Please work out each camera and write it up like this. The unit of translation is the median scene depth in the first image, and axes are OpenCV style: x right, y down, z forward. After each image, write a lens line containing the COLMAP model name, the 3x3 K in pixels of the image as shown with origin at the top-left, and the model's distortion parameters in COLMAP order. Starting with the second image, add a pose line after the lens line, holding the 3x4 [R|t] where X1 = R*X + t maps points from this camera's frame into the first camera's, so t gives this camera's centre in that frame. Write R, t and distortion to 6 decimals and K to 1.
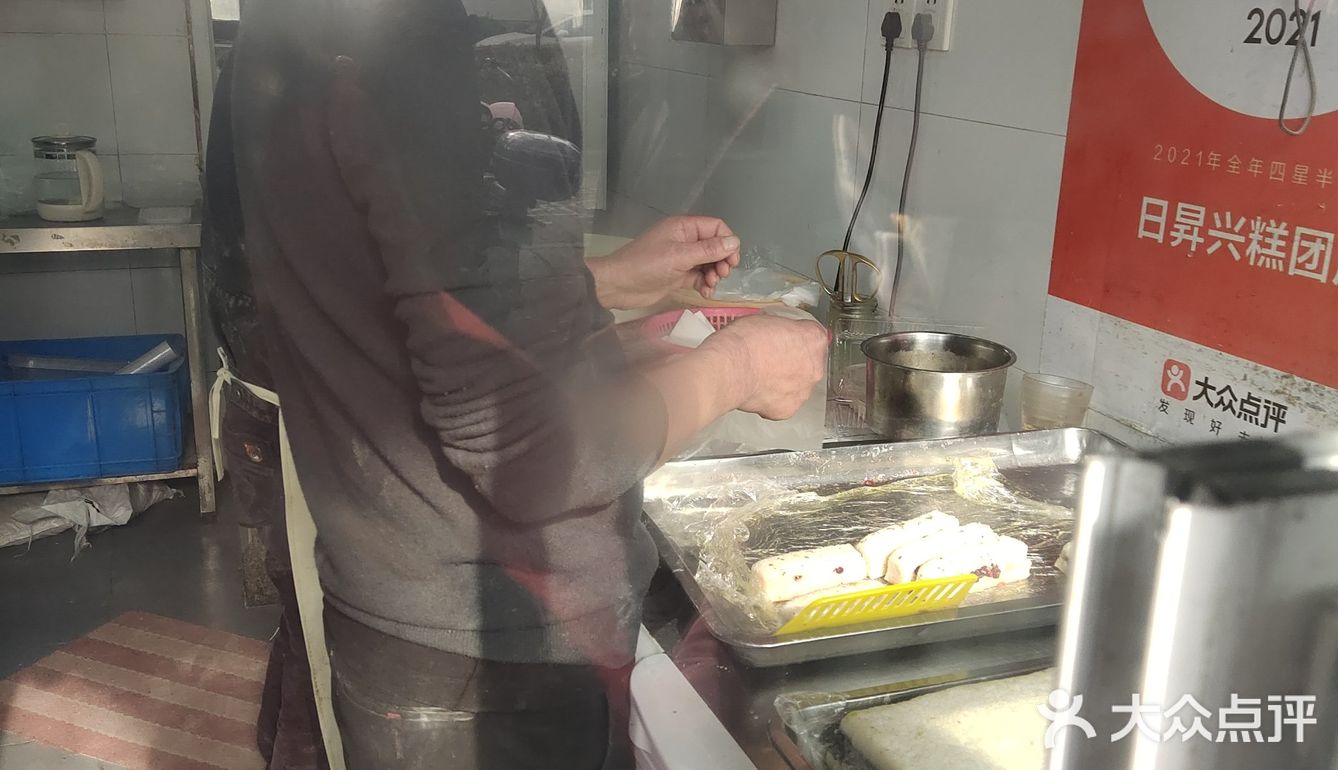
lens RADIAL K [[1357.3, 0, 659.7], [0, 1357.3, 388.9], [0, 0, 1]] dist [0.012497, 0.000000]
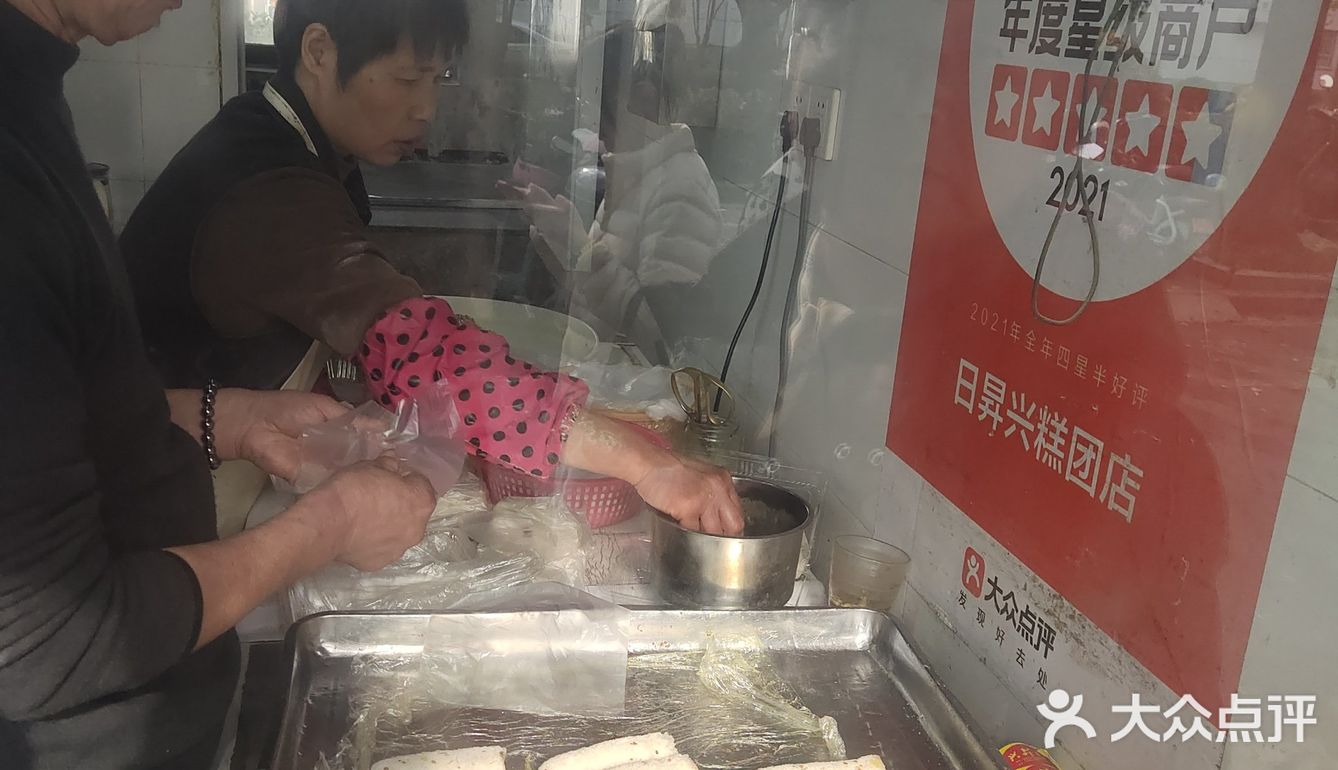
lens RADIAL K [[1357.3, 0, 675.1], [0, 1357.3, 382.1], [0, 0, 1]] dist [0.012497, 0.000000]
pose [[0.992984, 0.089661, -0.077097, 0.262491], [-0.091654, 0.995532, -0.022706, -0.096779], [0.074717, 0.029613, 0.996765, 0.121355]]
